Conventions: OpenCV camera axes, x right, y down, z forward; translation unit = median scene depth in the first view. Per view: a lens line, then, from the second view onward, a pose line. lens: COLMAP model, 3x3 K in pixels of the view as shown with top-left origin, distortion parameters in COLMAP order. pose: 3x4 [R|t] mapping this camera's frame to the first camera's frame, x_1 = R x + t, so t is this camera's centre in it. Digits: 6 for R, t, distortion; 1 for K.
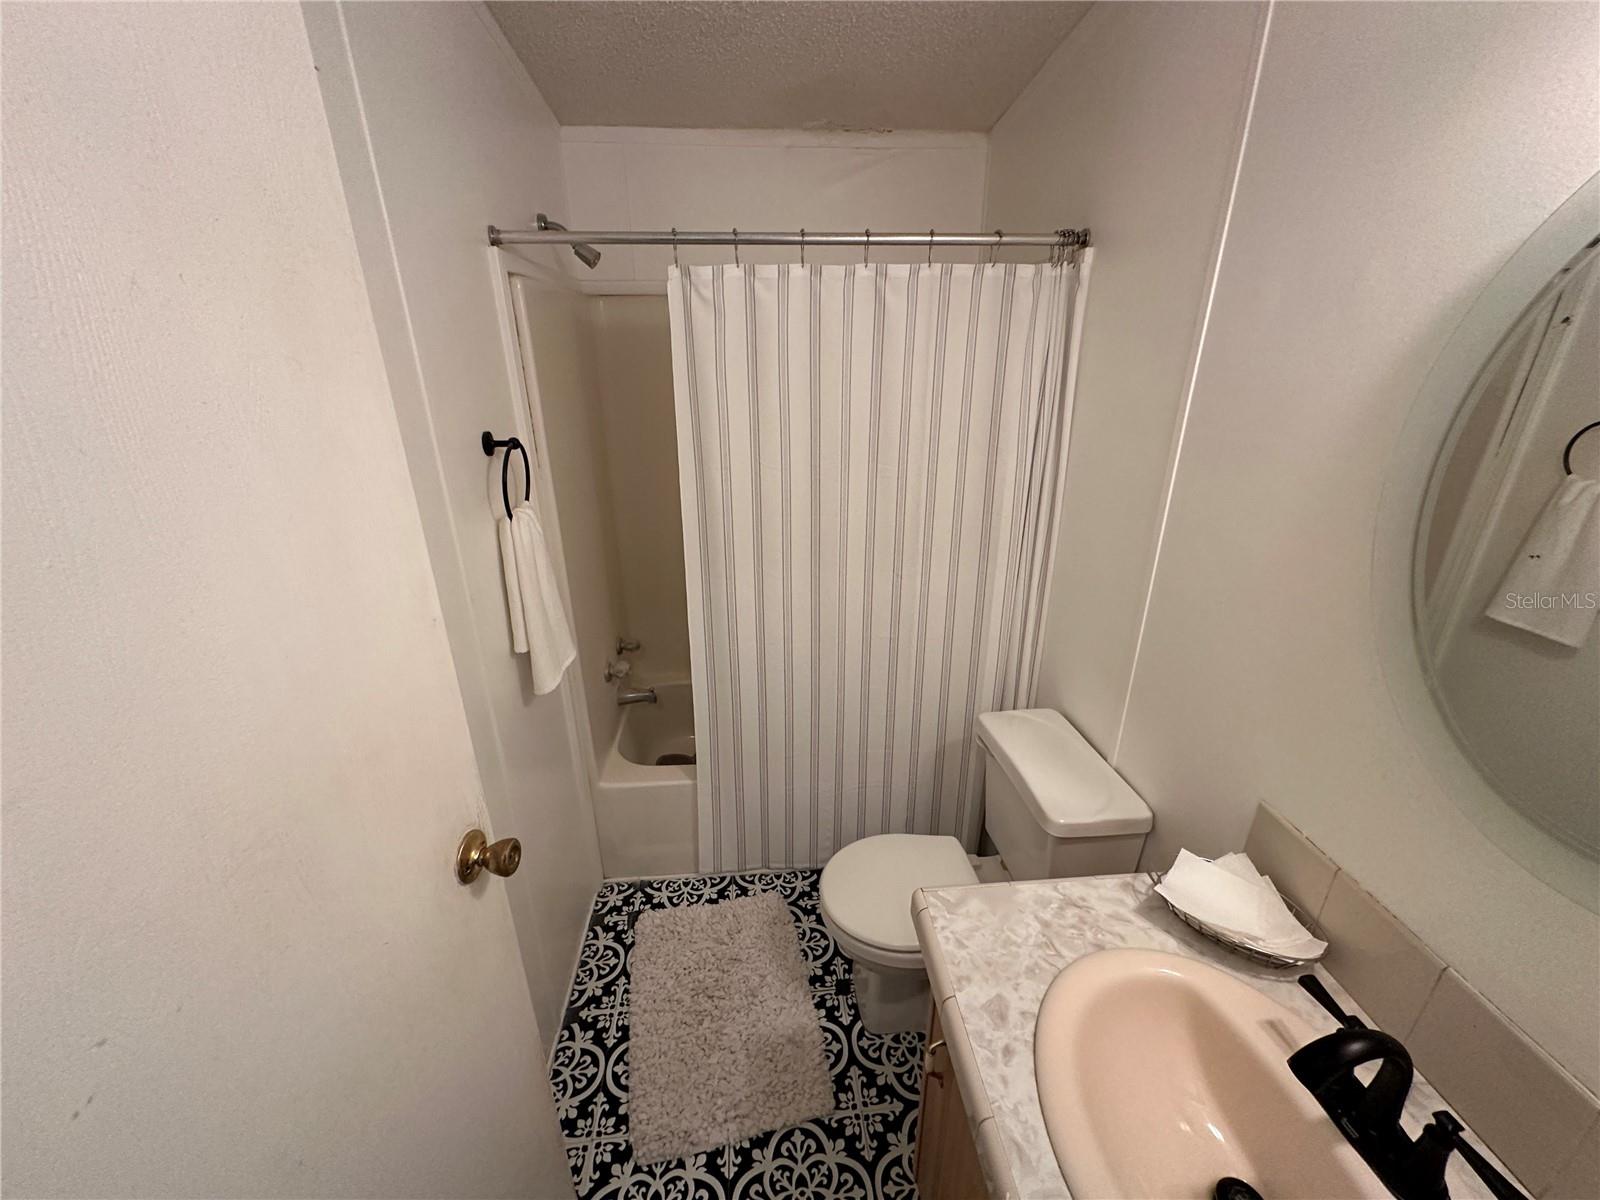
lens RADIAL K [[632.7, 0, 800.3], [0, 632.7, 606.1], [0, 0, 1]] dist [0.002217, 0.000423]
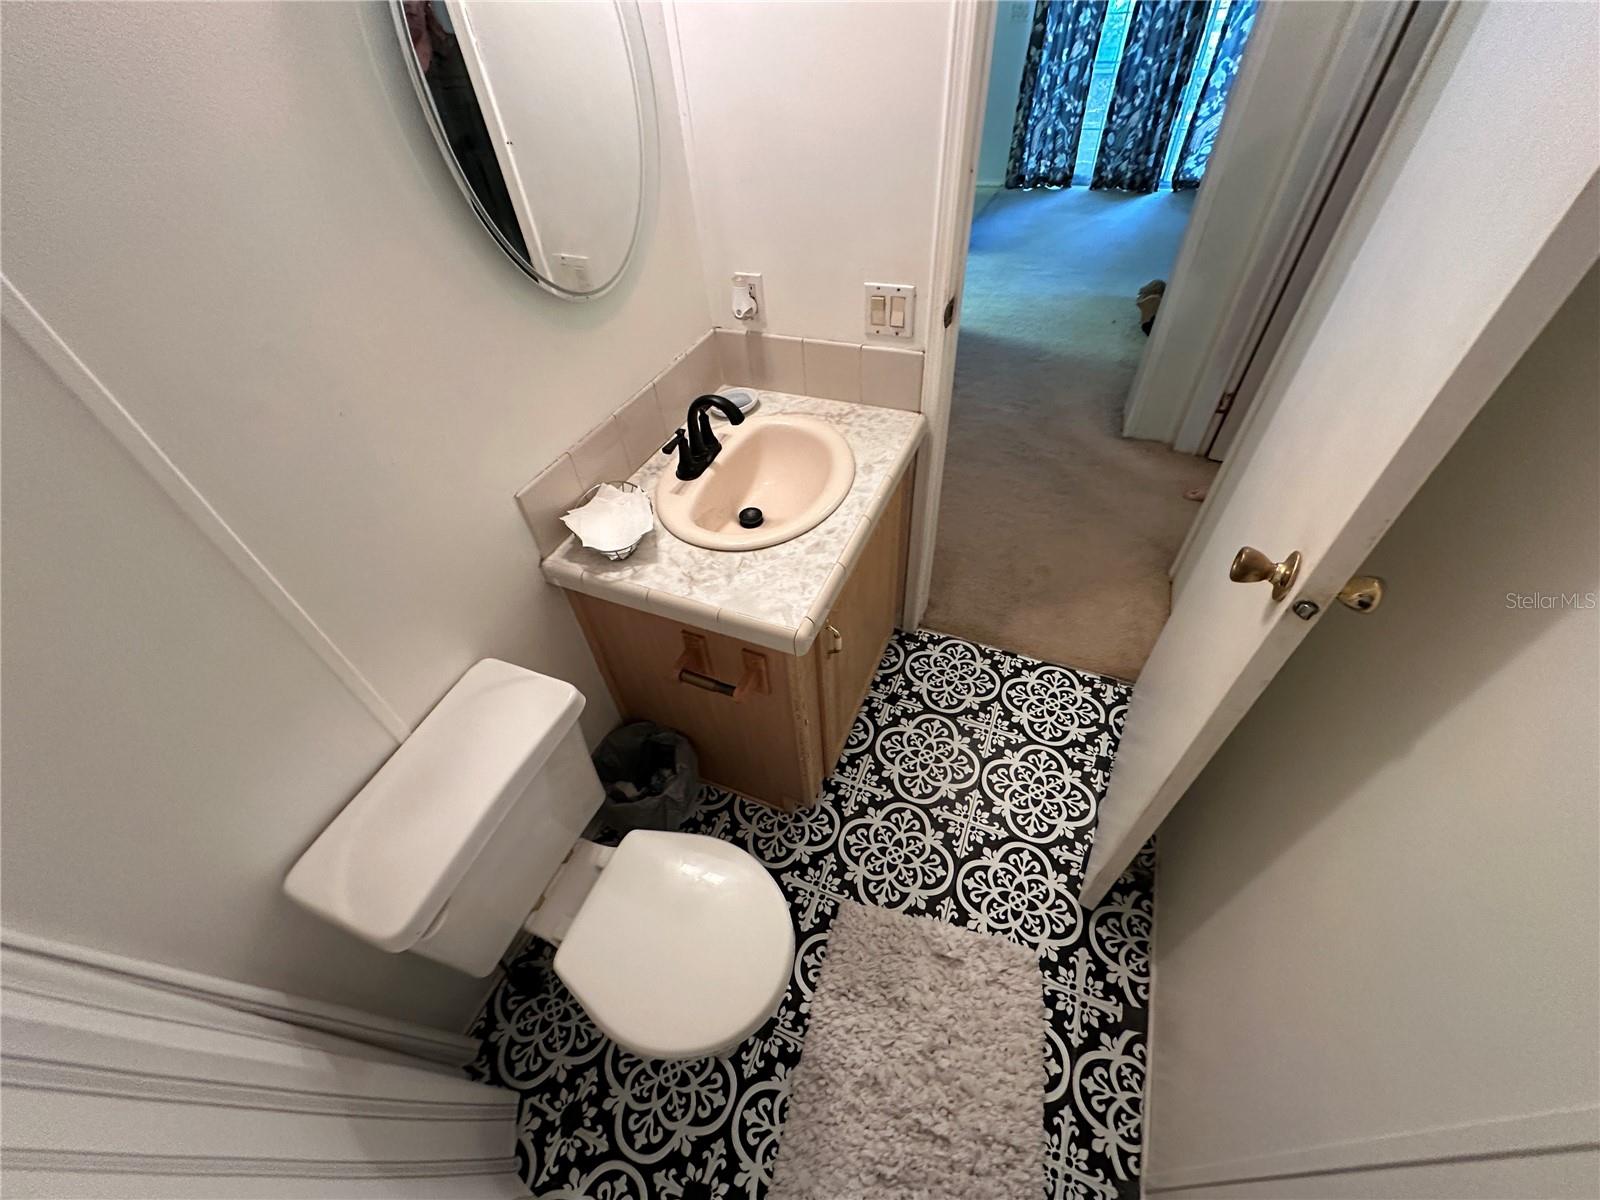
lens RADIAL K [[632.7, 0, 802.7], [0, 632.7, 596.2], [0, 0, 1]] dist [0.002217, 0.000423]
pose [[-0.883403, -0.292551, 0.366078, -0.134426], [0.238783, 0.391153, 0.888809, -0.372112], [-0.403215, 0.872590, -0.275690, 0.940500]]
